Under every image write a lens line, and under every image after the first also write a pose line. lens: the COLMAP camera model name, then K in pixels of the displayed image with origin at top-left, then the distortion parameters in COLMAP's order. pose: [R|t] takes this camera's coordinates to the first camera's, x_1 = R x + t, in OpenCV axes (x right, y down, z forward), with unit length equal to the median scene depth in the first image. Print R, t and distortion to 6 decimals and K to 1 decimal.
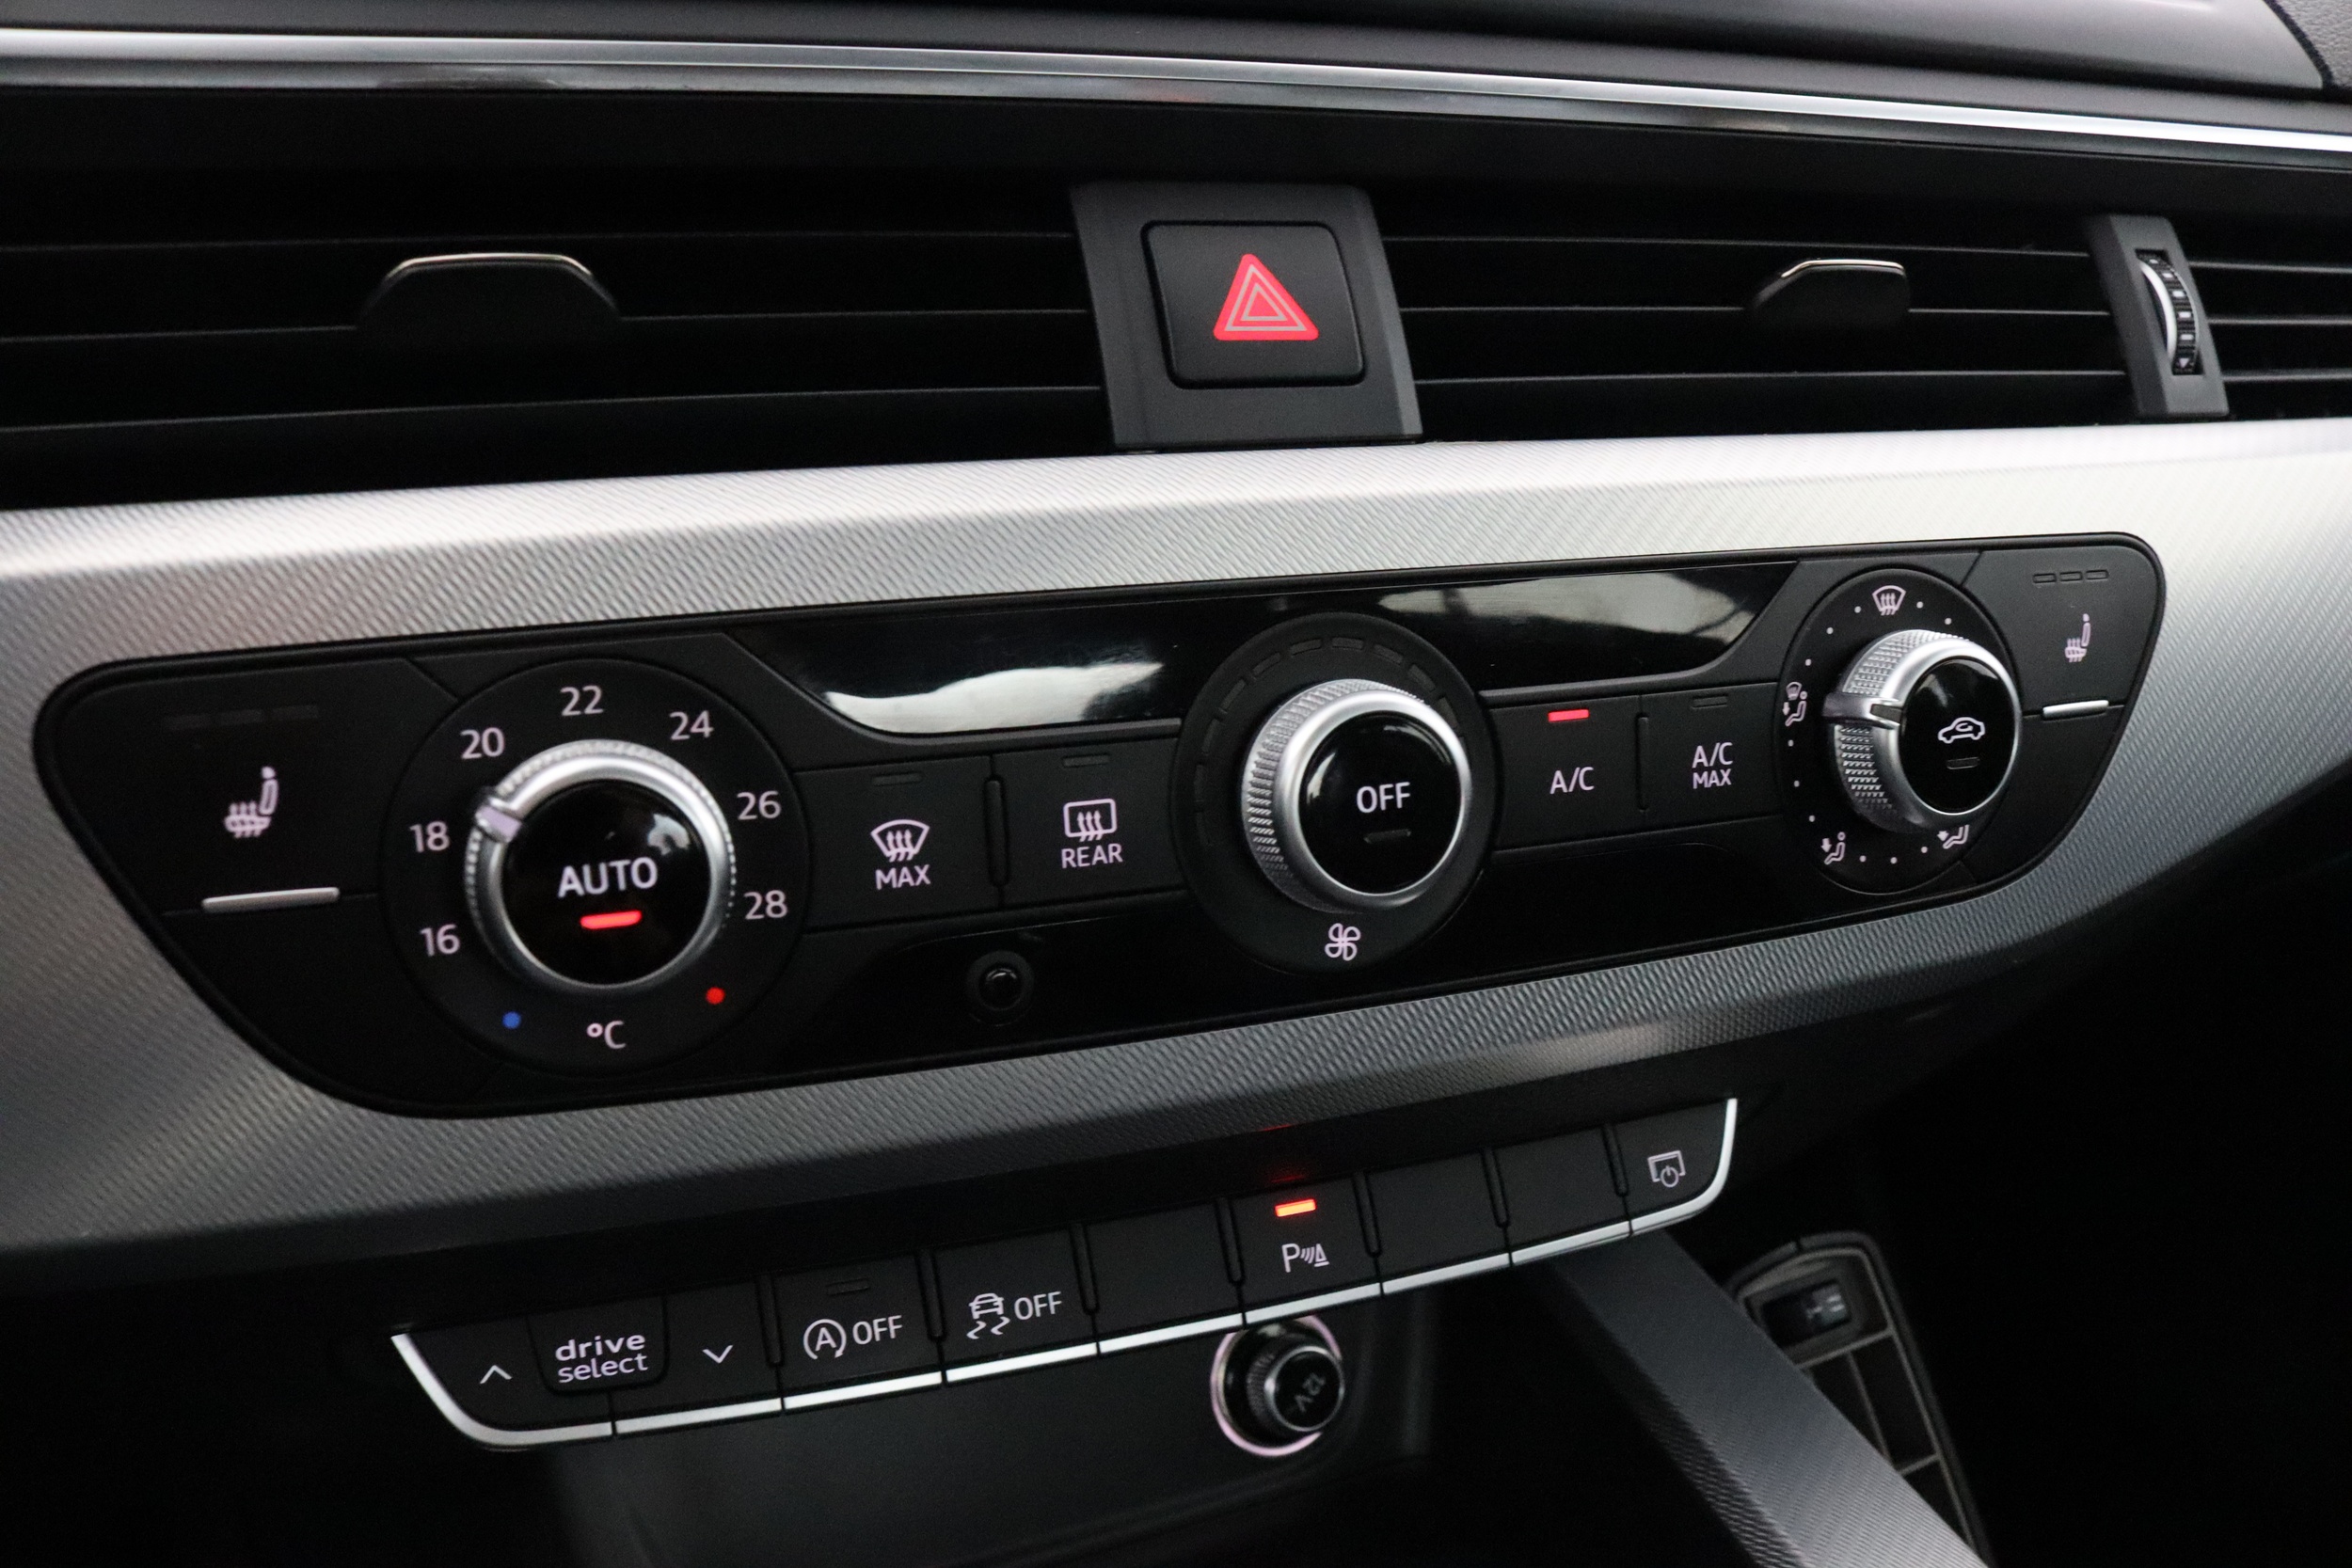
lens RADIAL K [[1907.5, 0, 1176.0], [0, 1907.5, 784.0], [0, 0, 1]] dist [-0.168652, 0.133867]
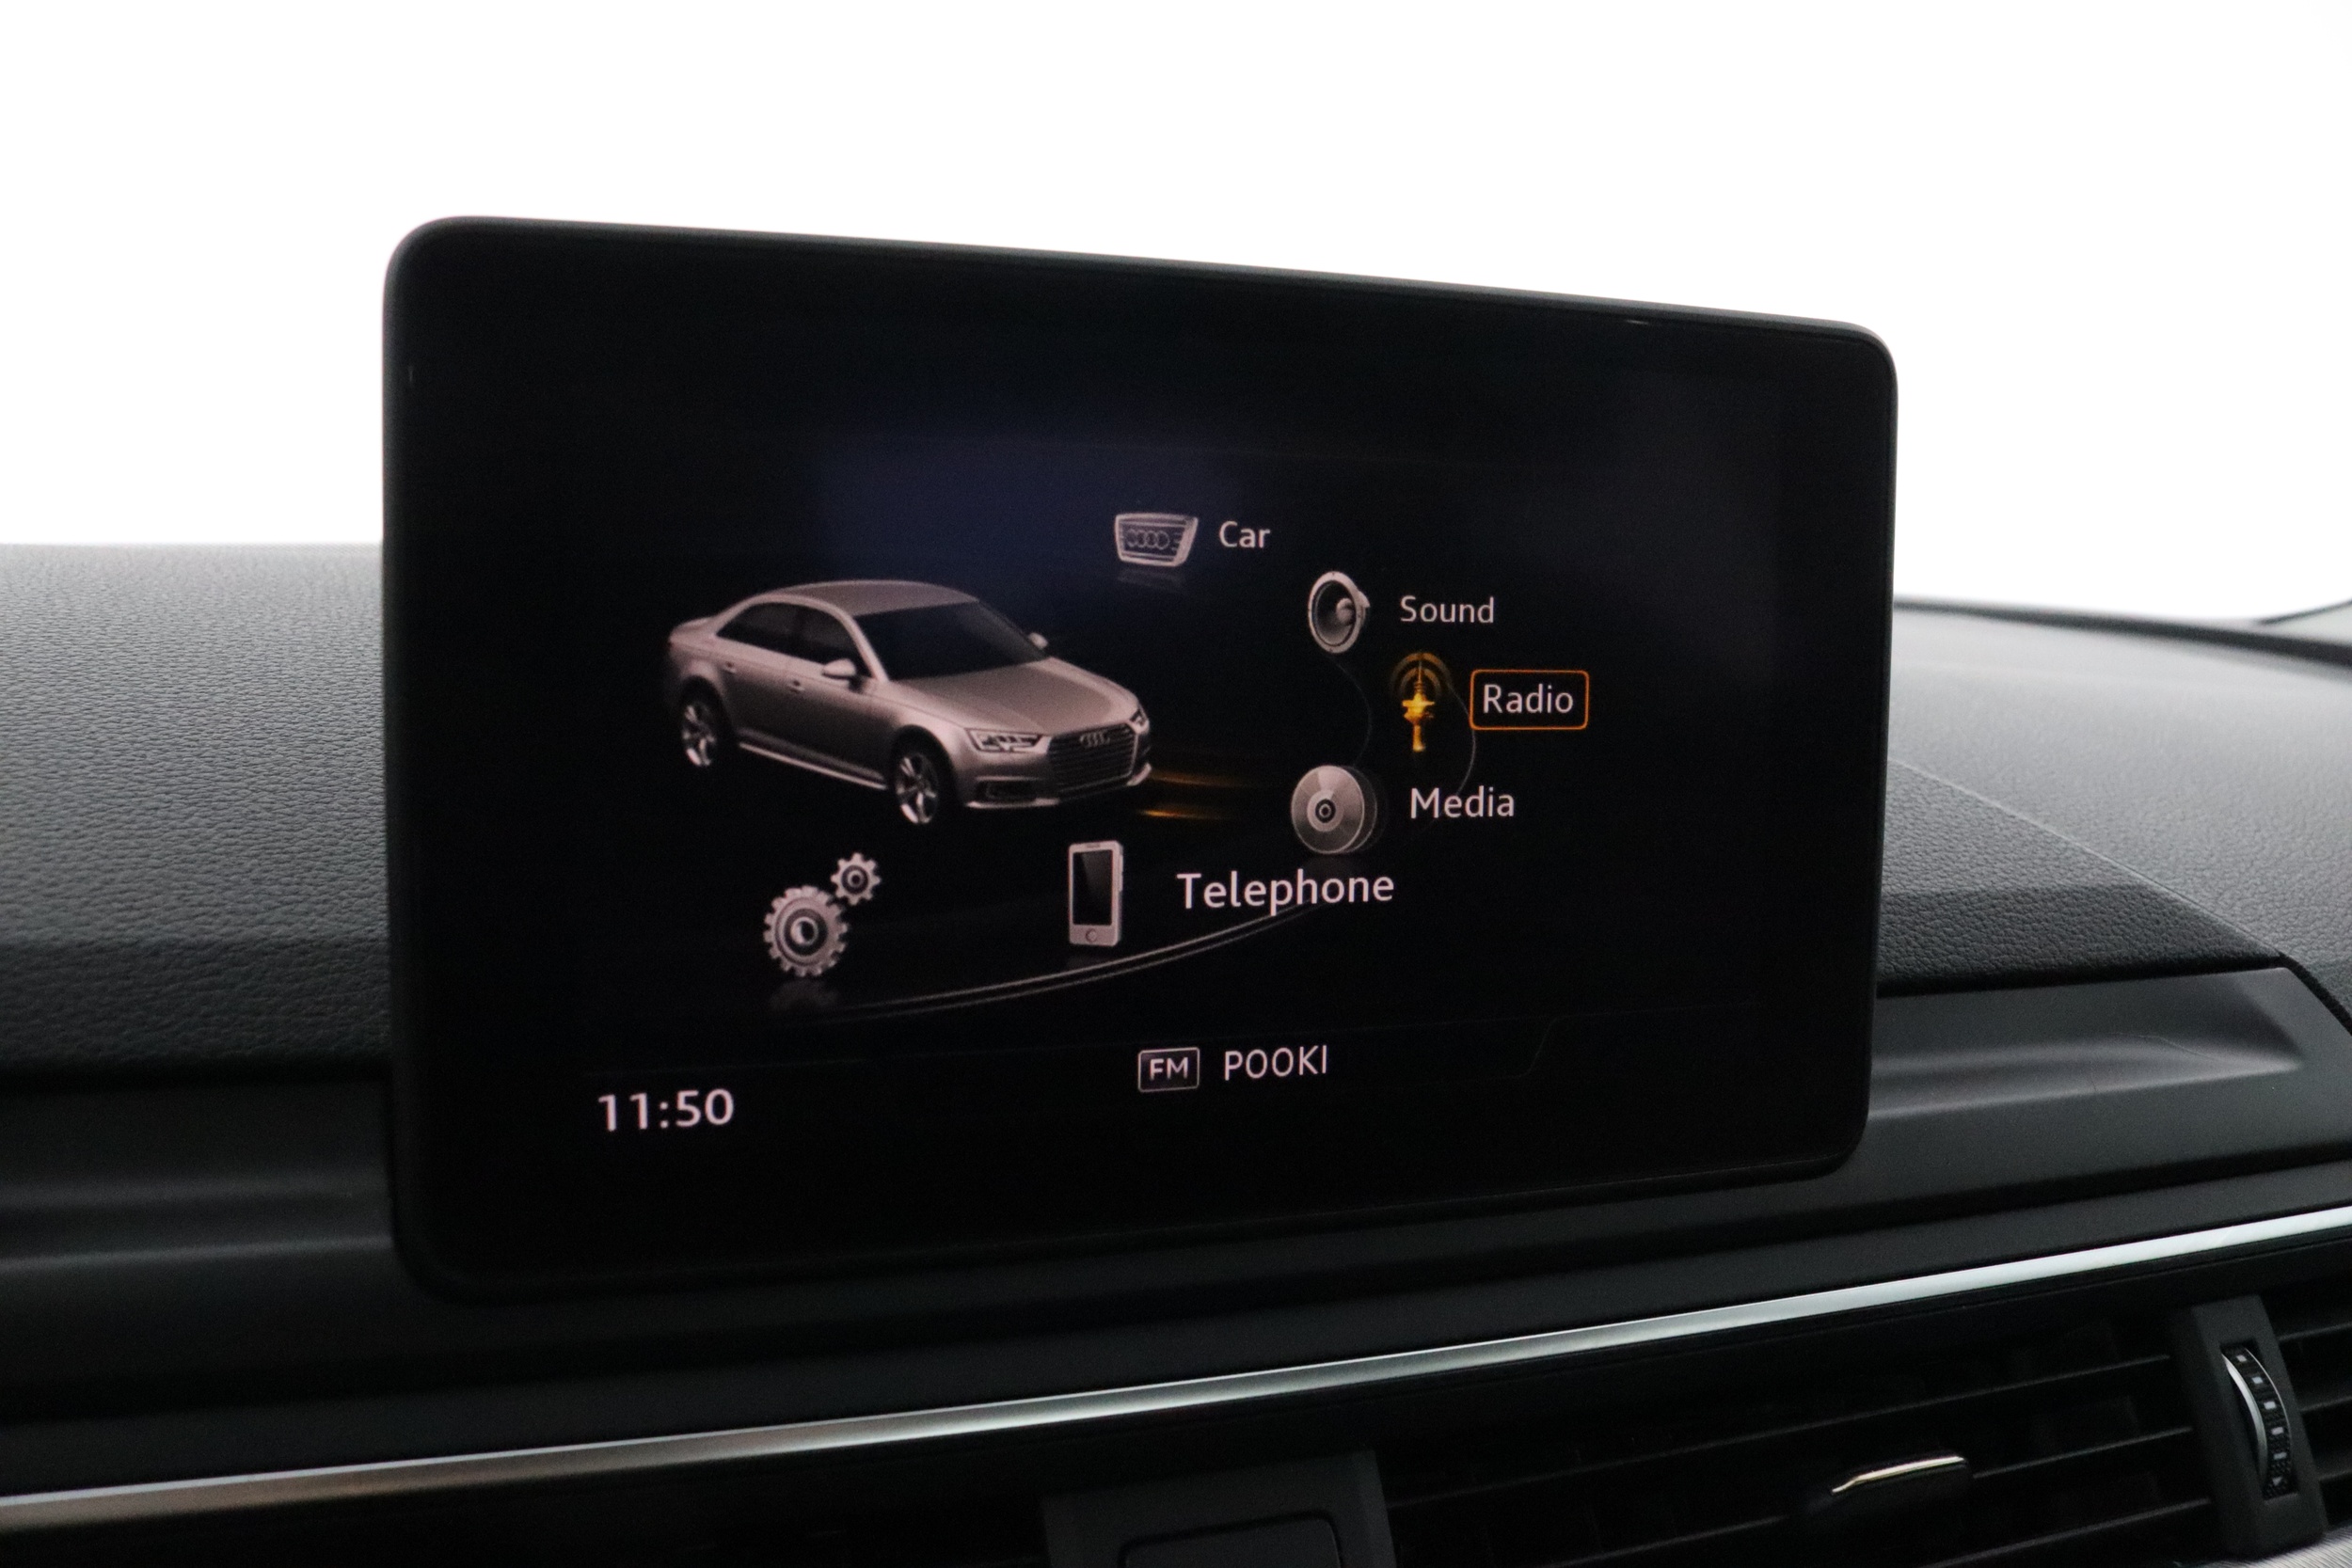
lens RADIAL K [[1908.8, 0, 1167.1], [0, 1908.8, 784.0], [0, 0, 1]] dist [-0.166703, 0.131156]
pose [[0.999454, 0.022051, -0.024617, 0.017453], [-0.025370, 0.989271, -0.143874, -0.509501], [0.021180, 0.144420, 0.989290, 0.055943]]
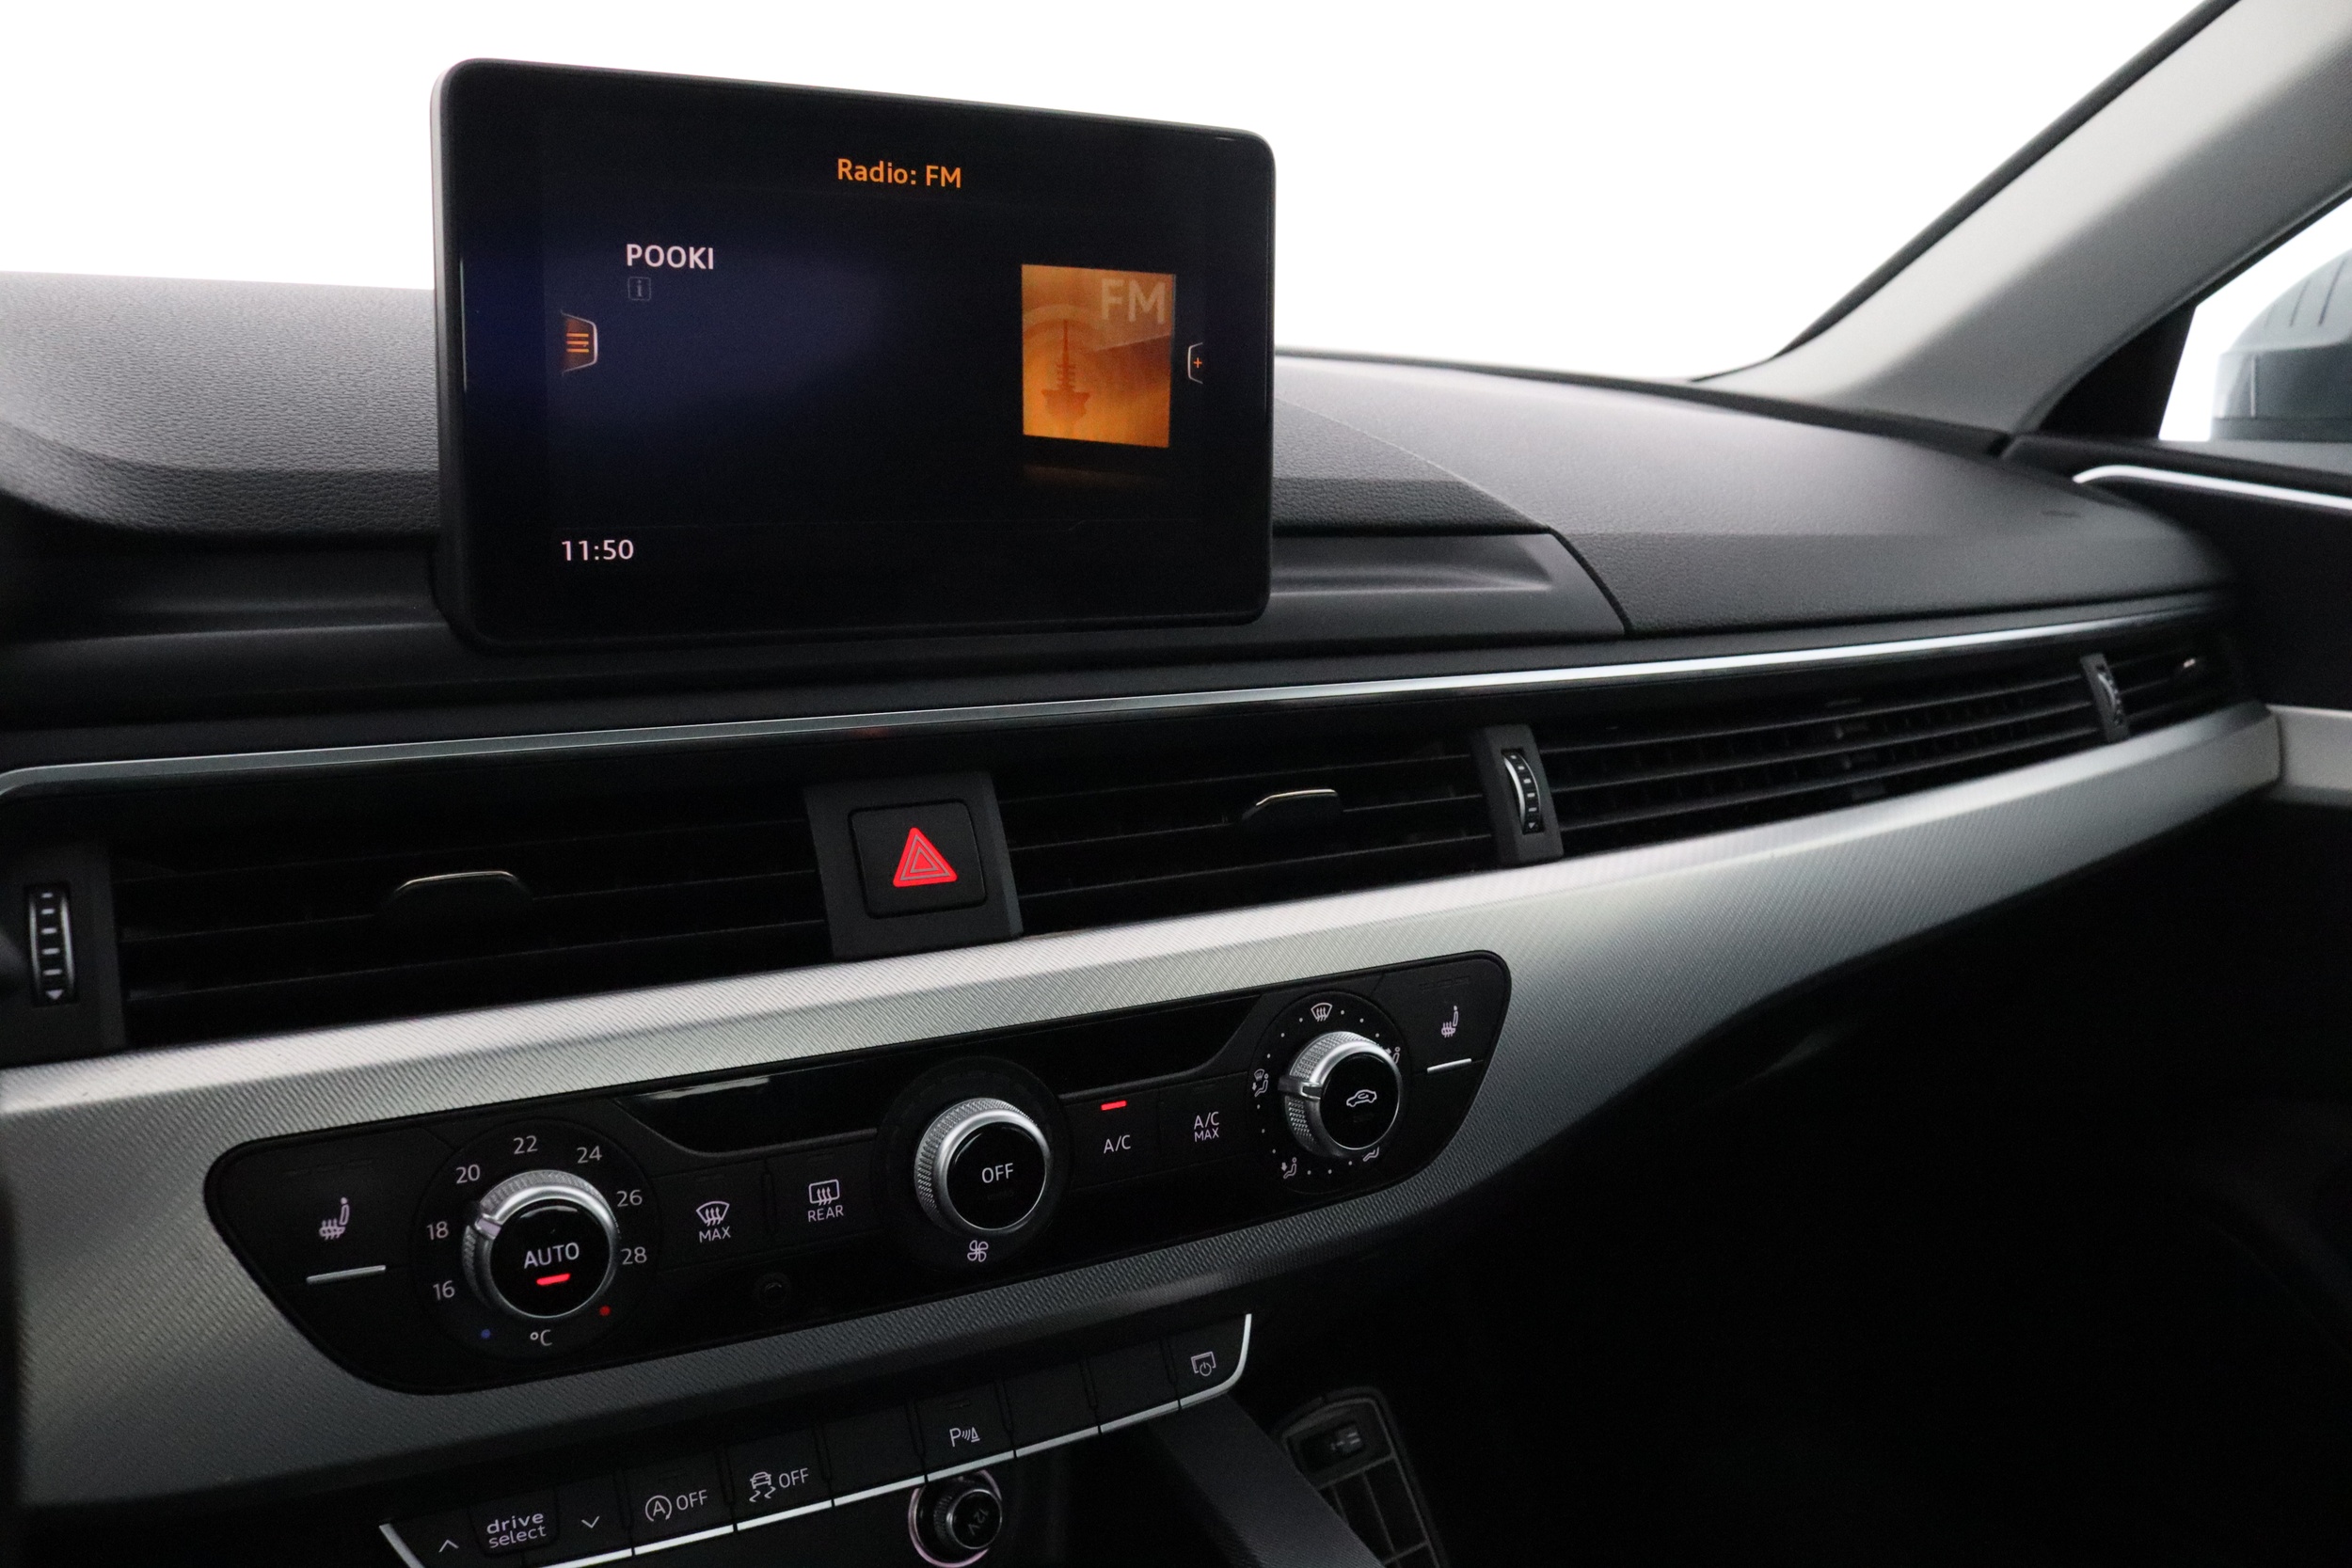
lens RADIAL K [[1907.5, 0, 1176.0], [0, 1907.5, 784.0], [0, 0, 1]] dist [-0.168652, 0.133867]
pose [[0.987047, -0.009895, 0.160124, -0.000924], [0.019041, 0.998267, -0.055687, -0.215815], [-0.159296, 0.058015, 0.985525, -0.632373]]
